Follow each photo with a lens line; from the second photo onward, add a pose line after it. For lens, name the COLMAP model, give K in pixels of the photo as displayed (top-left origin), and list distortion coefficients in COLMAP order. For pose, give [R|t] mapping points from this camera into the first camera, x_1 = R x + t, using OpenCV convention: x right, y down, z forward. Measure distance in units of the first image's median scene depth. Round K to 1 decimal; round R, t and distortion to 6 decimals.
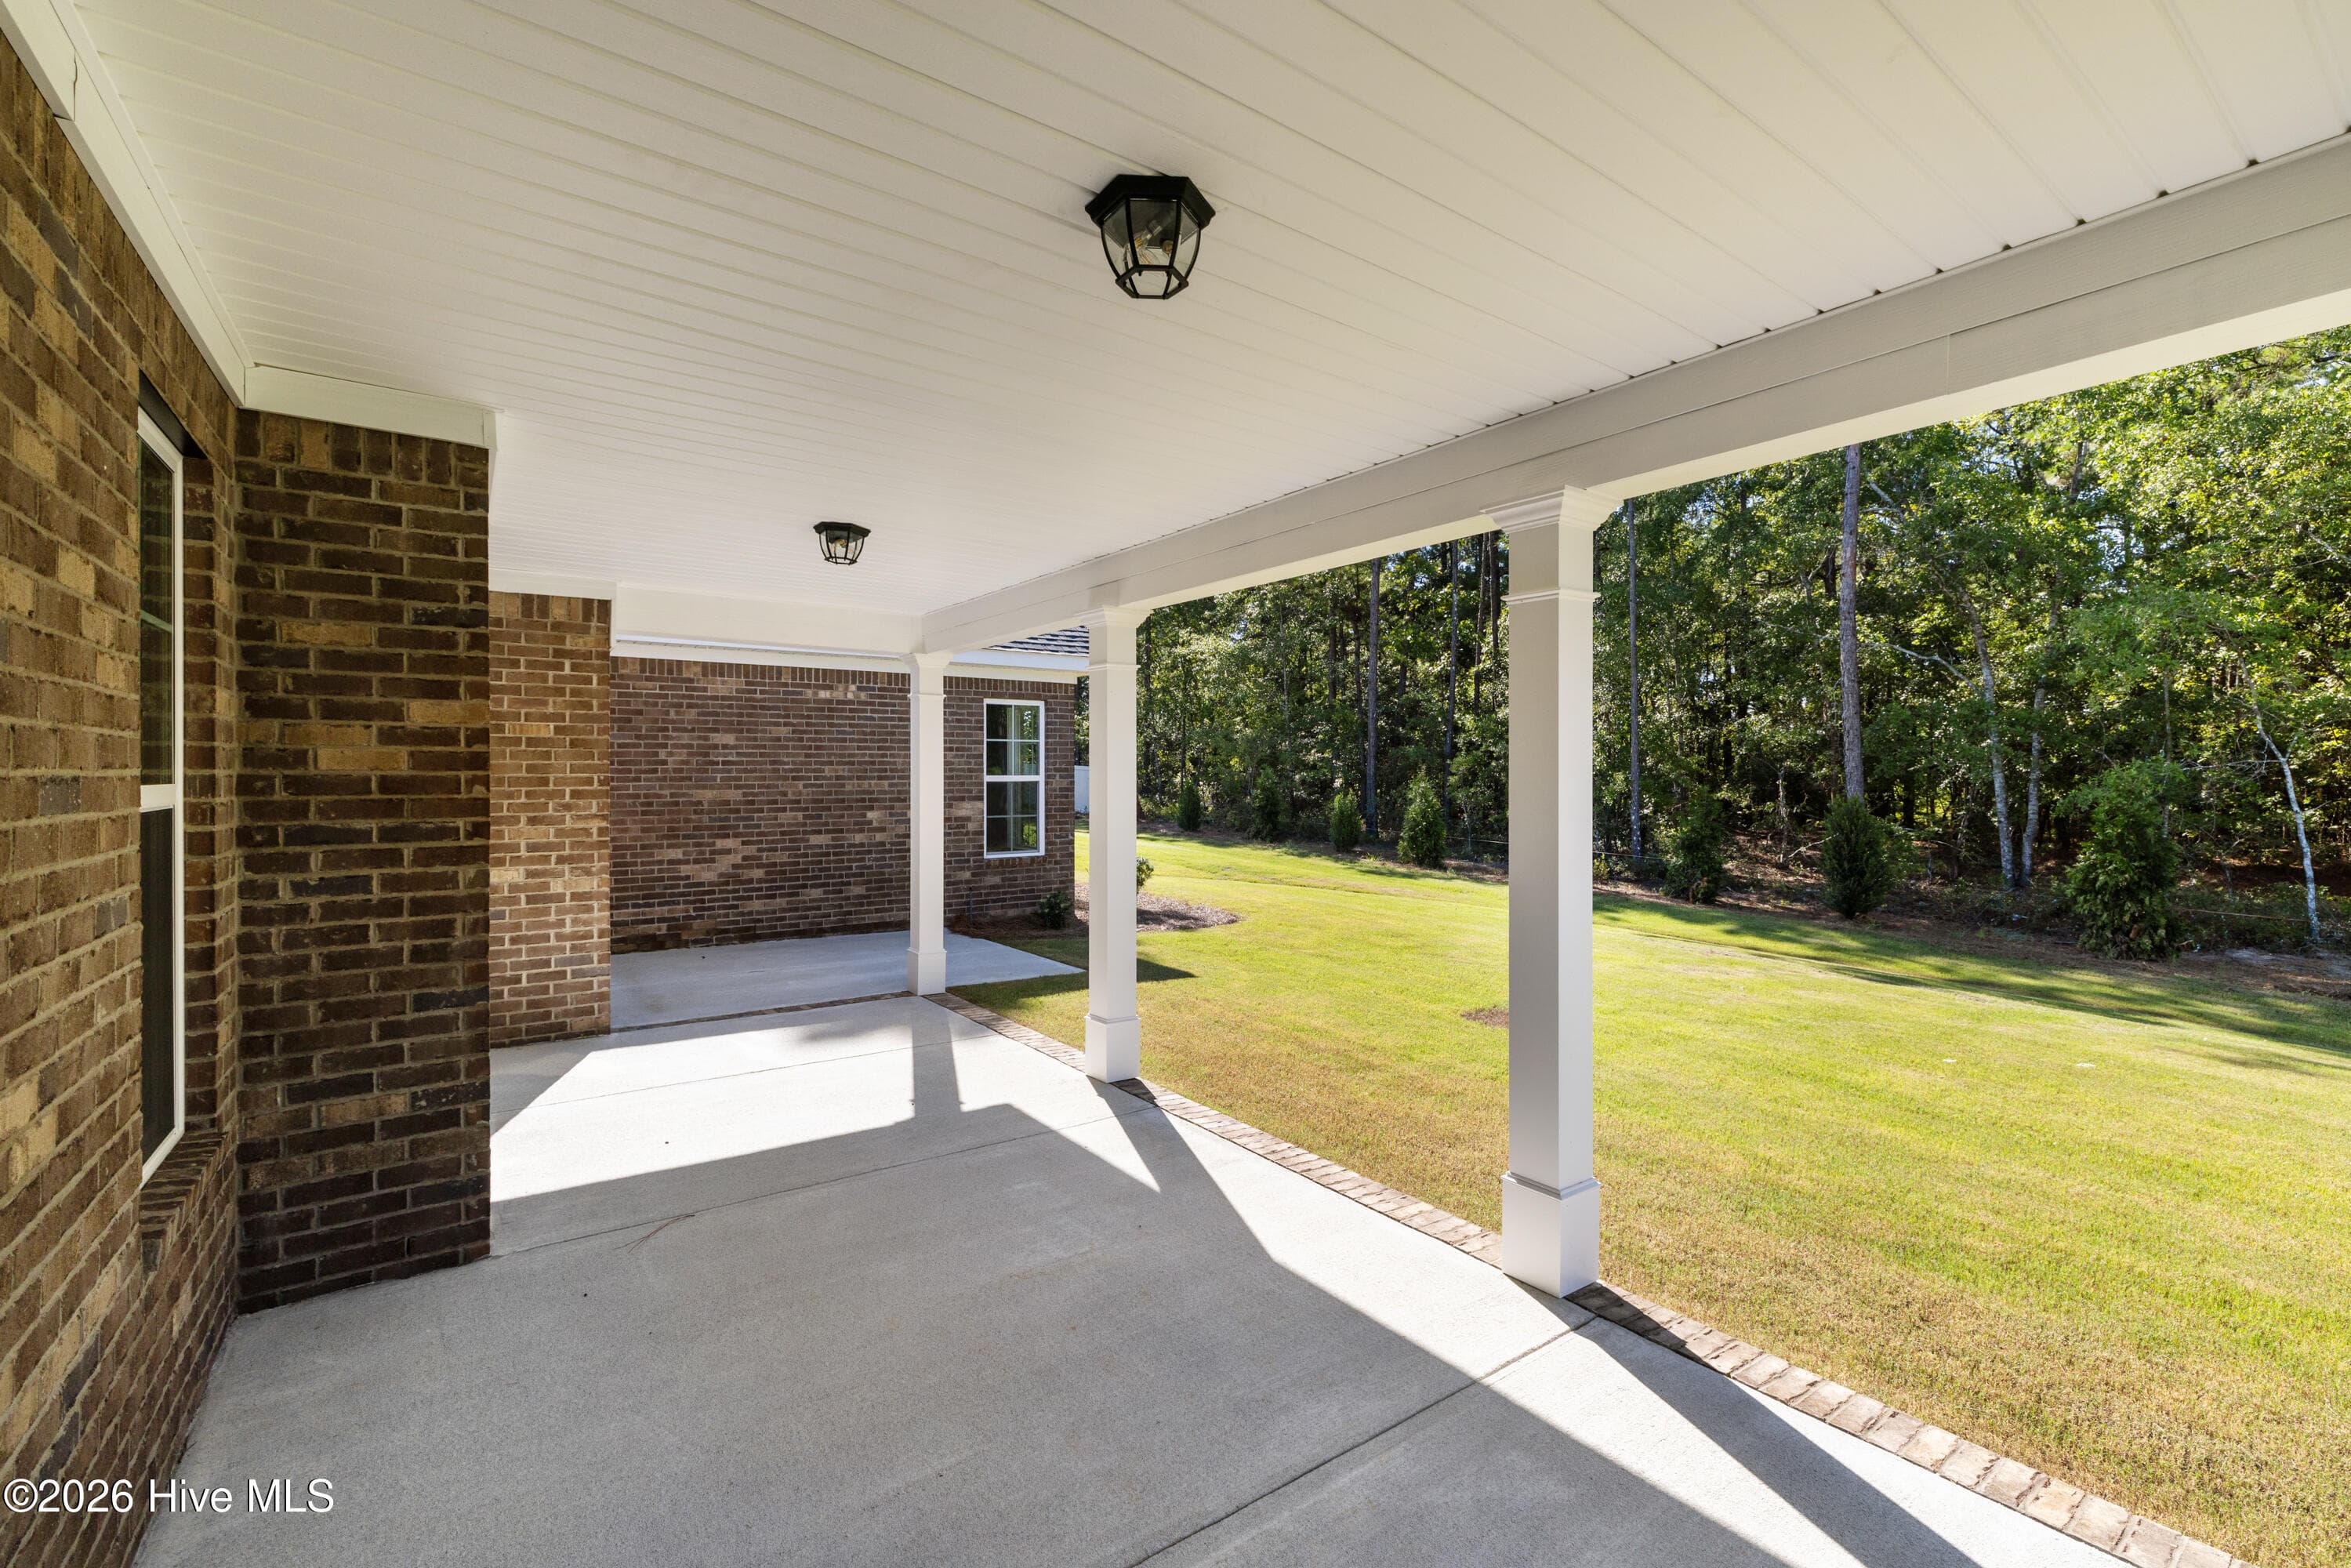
lens RADIAL K [[1012.0, 0, 1176.0], [0, 1012.0, 777.1], [0, 0, 1]] dist [0.002062, 0.000196]
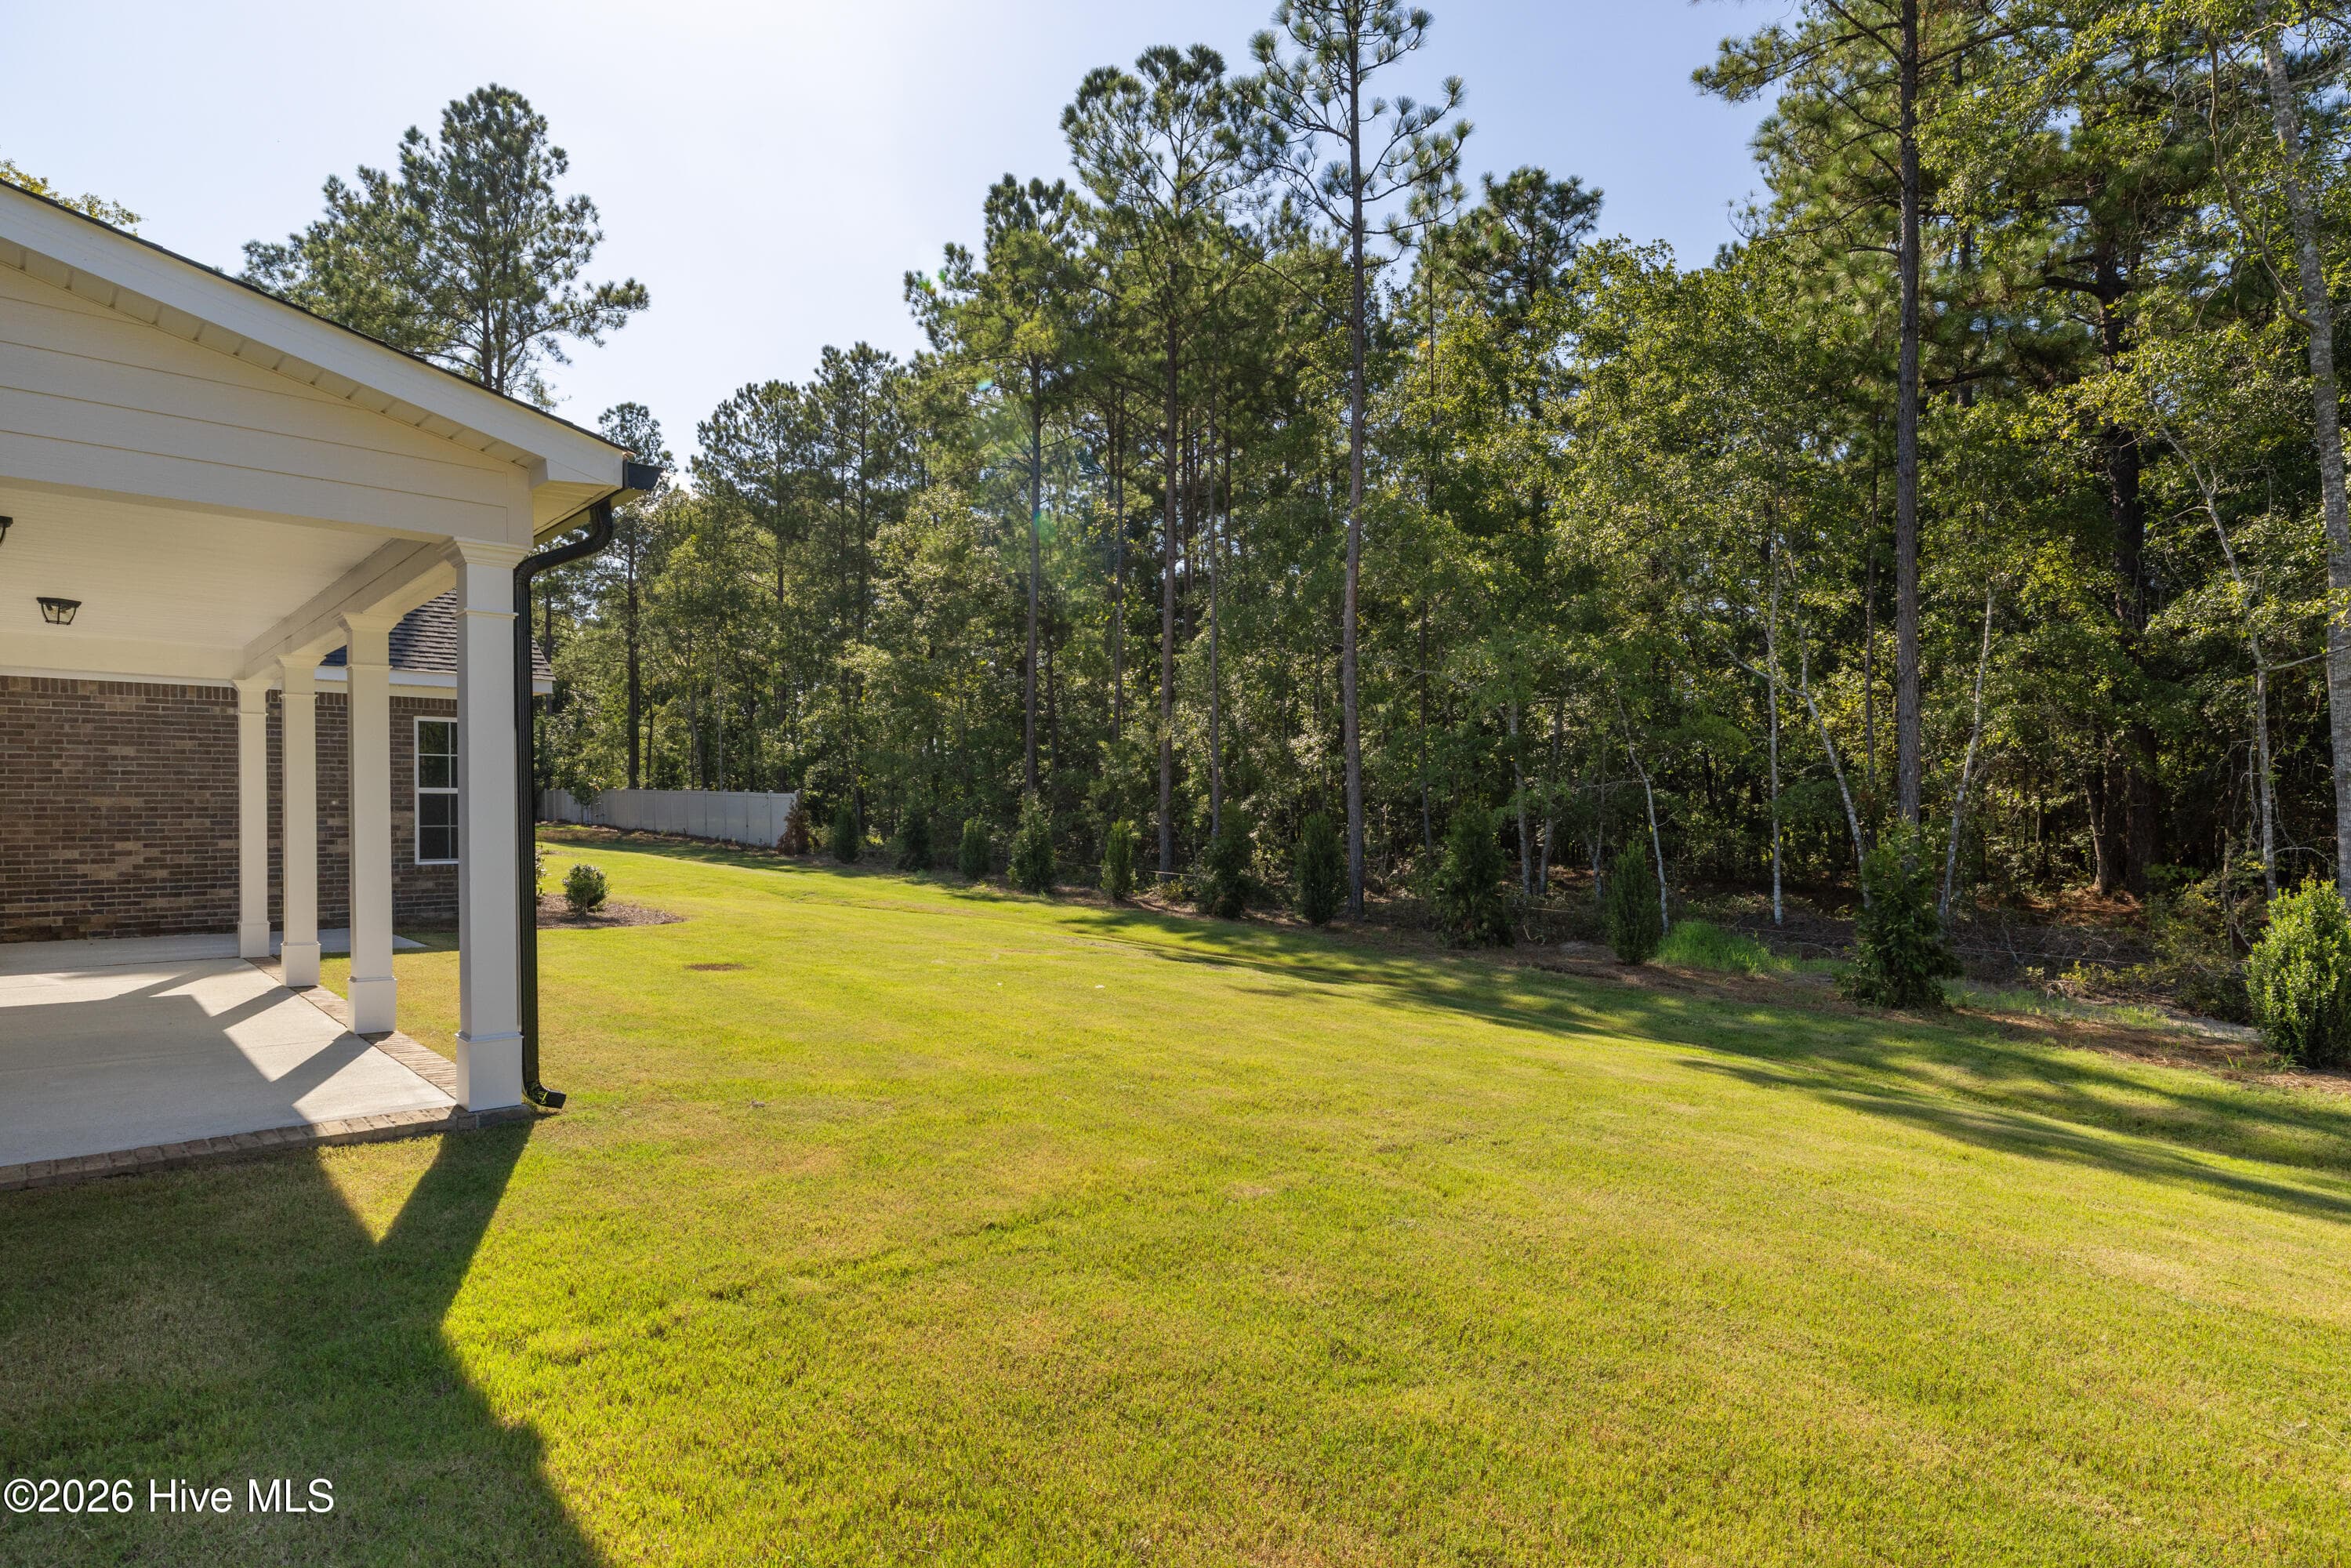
lens RADIAL K [[1274.3, 0, 1177.4], [0, 1274.3, 827.4], [0, 0, 1]] dist [0.000093, -0.000450]
pose [[0.993026, -0.002061, 0.117874, 0.873241], [0.000935, 0.999953, 0.009609, 0.054685], [-0.117888, -0.009432, 0.992982, -0.848053]]
